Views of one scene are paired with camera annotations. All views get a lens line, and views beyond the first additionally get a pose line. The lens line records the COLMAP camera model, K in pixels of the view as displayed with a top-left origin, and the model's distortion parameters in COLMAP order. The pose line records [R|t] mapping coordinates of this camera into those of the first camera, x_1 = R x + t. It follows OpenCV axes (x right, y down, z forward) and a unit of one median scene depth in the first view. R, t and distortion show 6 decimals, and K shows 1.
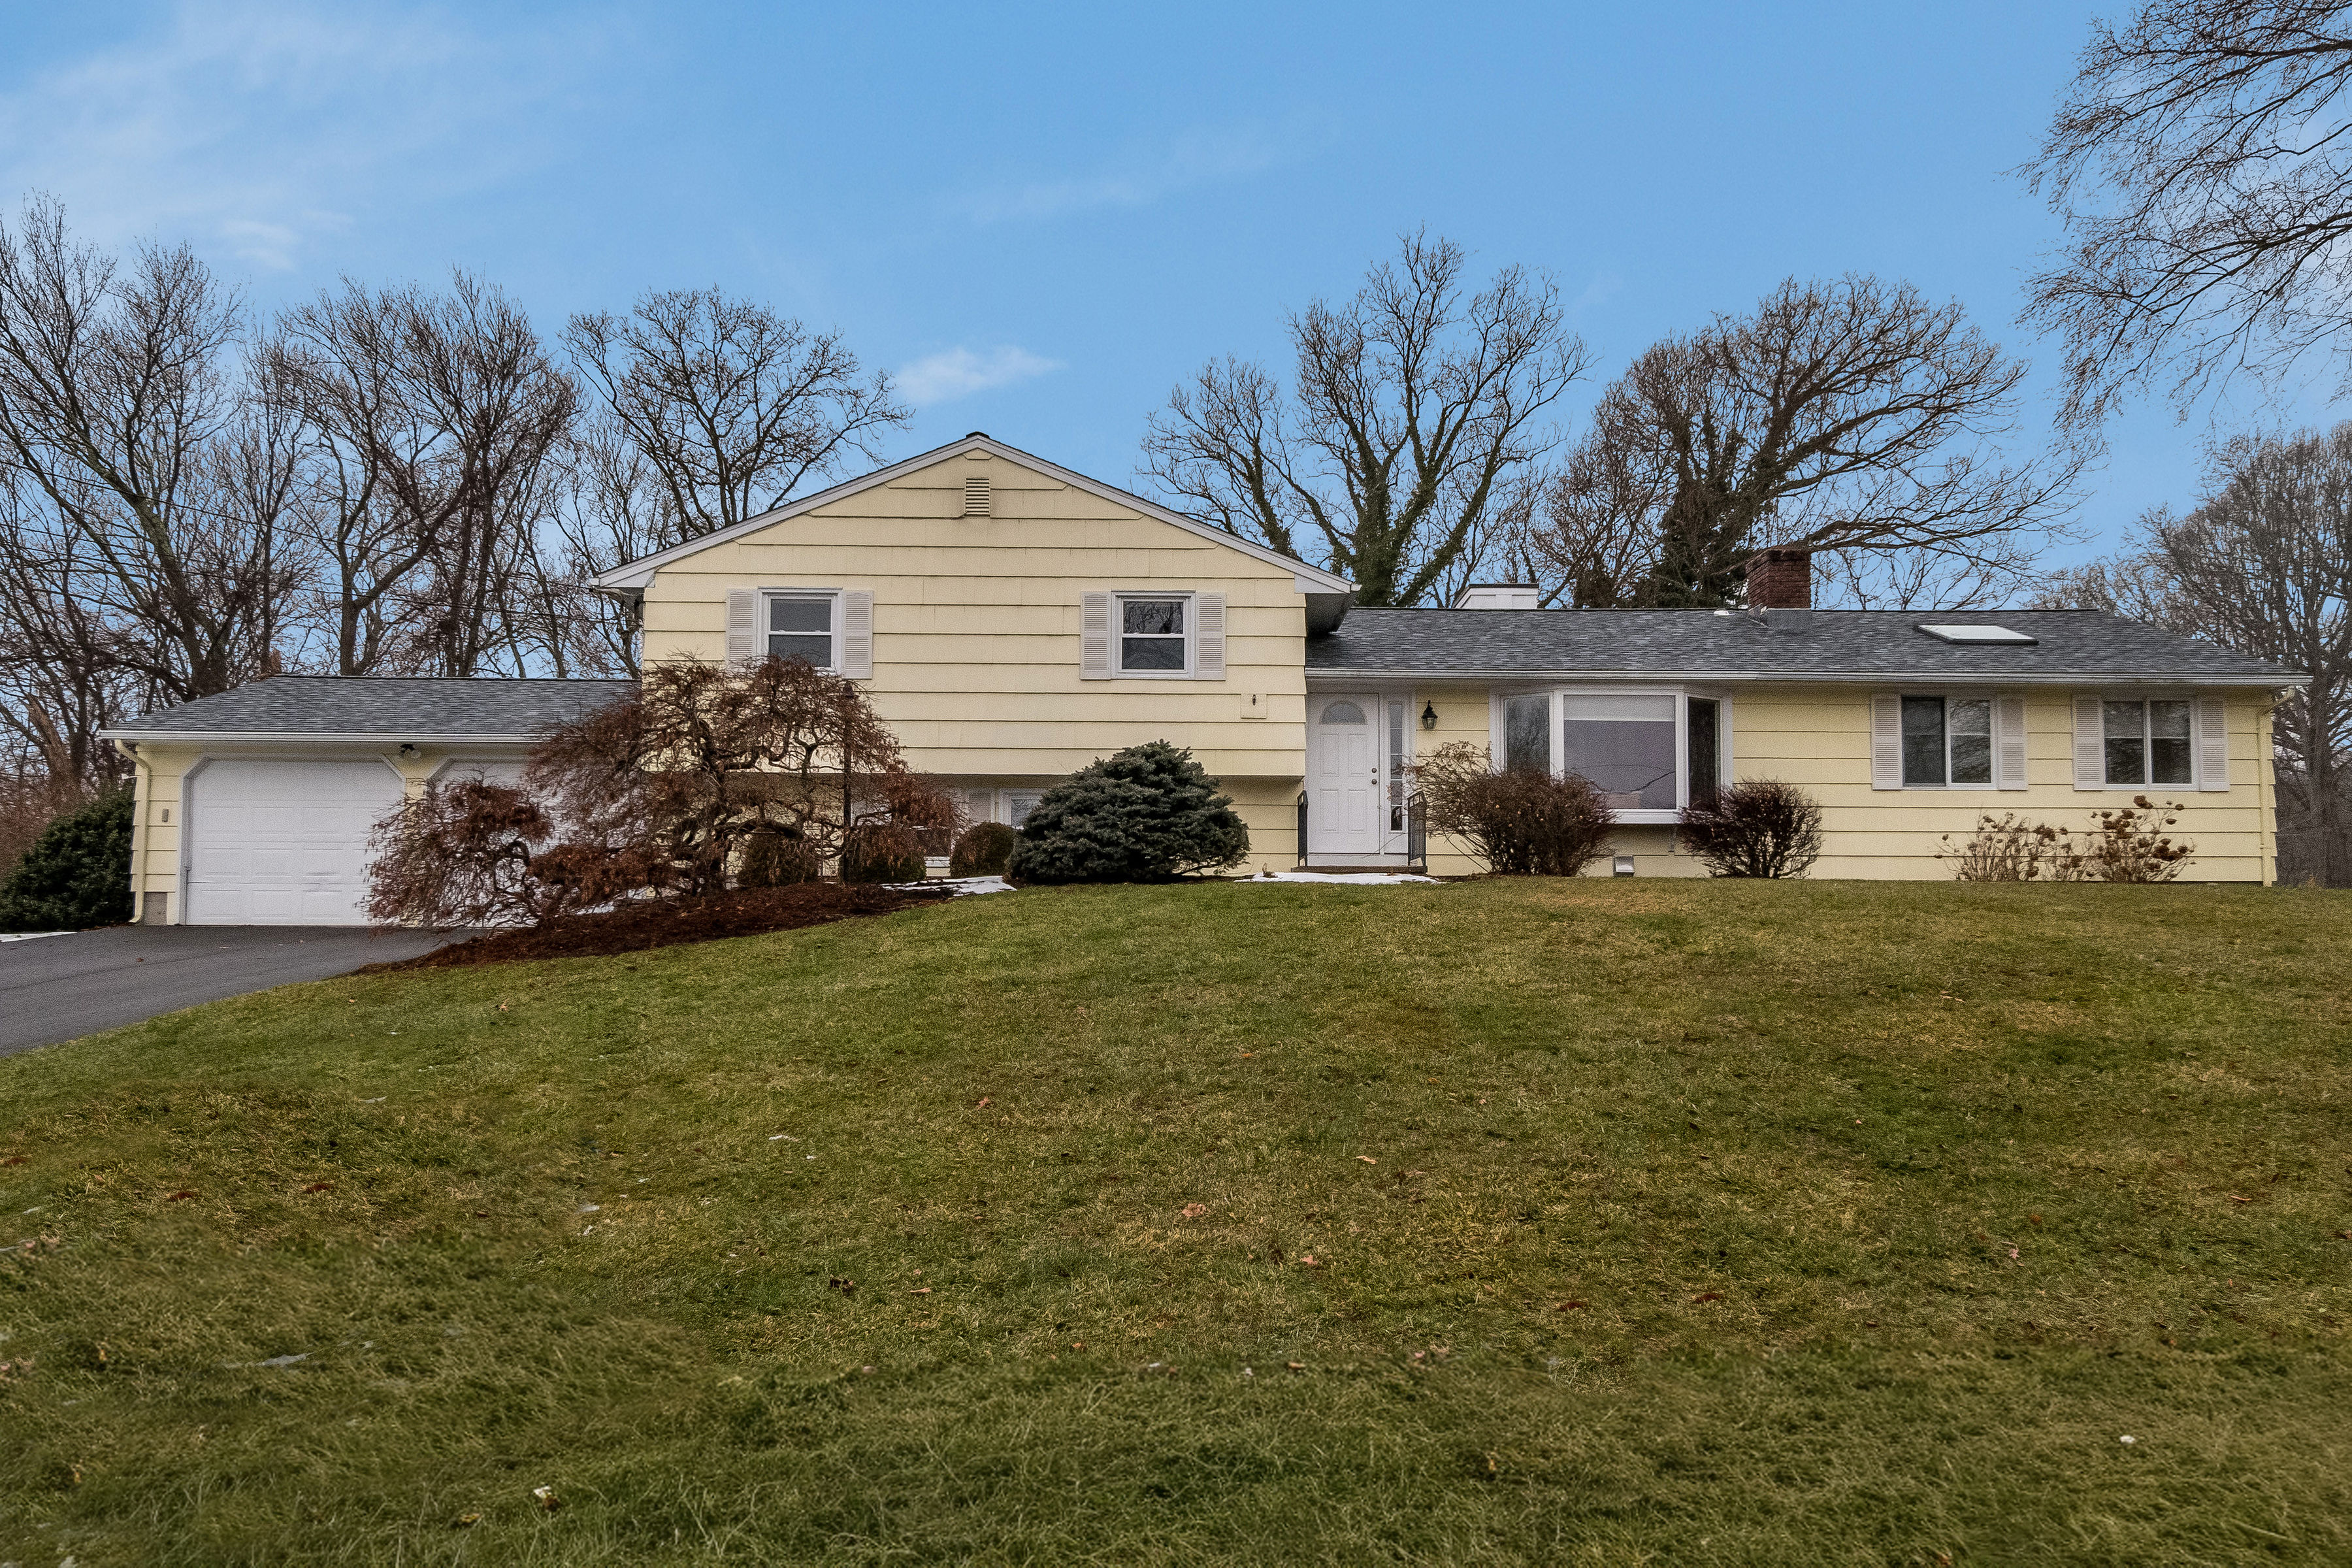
lens RADIAL K [[1975.4, 0, 1176.0], [0, 1975.4, 784.0], [0, 0, 1]] dist [0.004145, 0.000133]
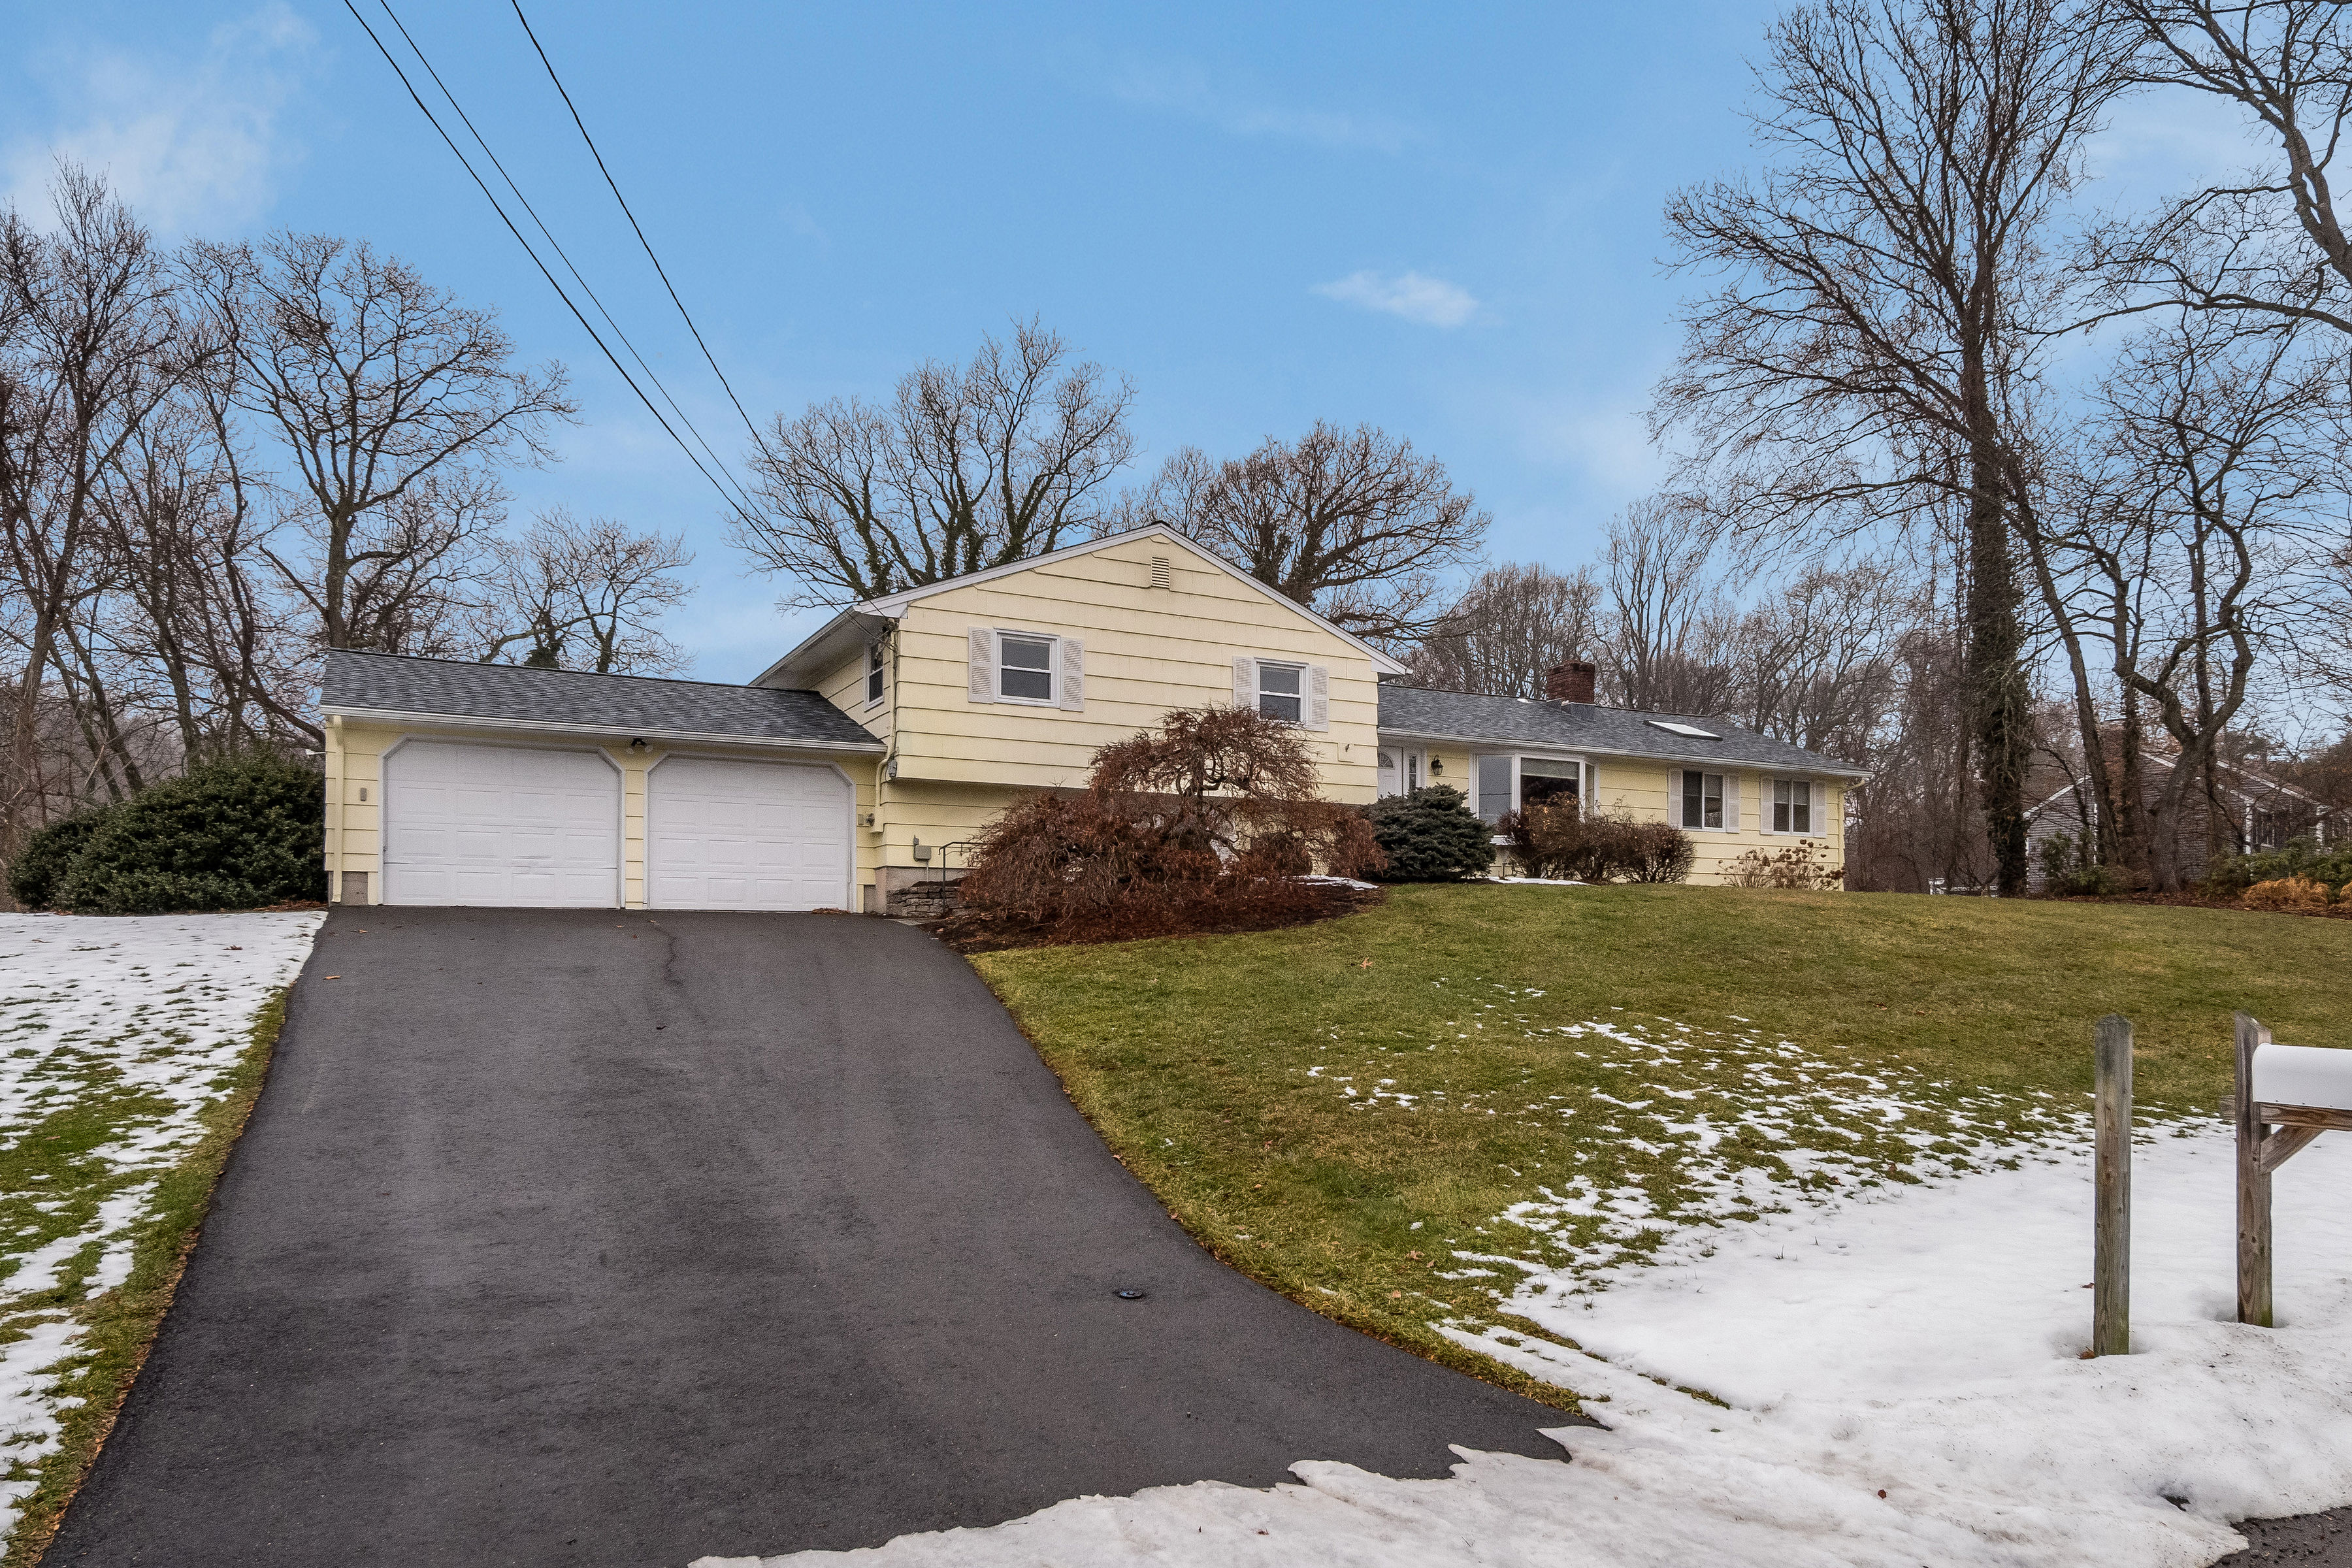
lens RADIAL K [[1975.4, 0, 1176.0], [0, 1975.4, 784.0], [0, 0, 1]] dist [0.004145, 0.000133]
pose [[0.818818, 0.045040, 0.572284, -0.795001], [-0.049897, 0.998728, -0.007210, -0.002300], [-0.571881, -0.022652, 0.820024, -0.040648]]
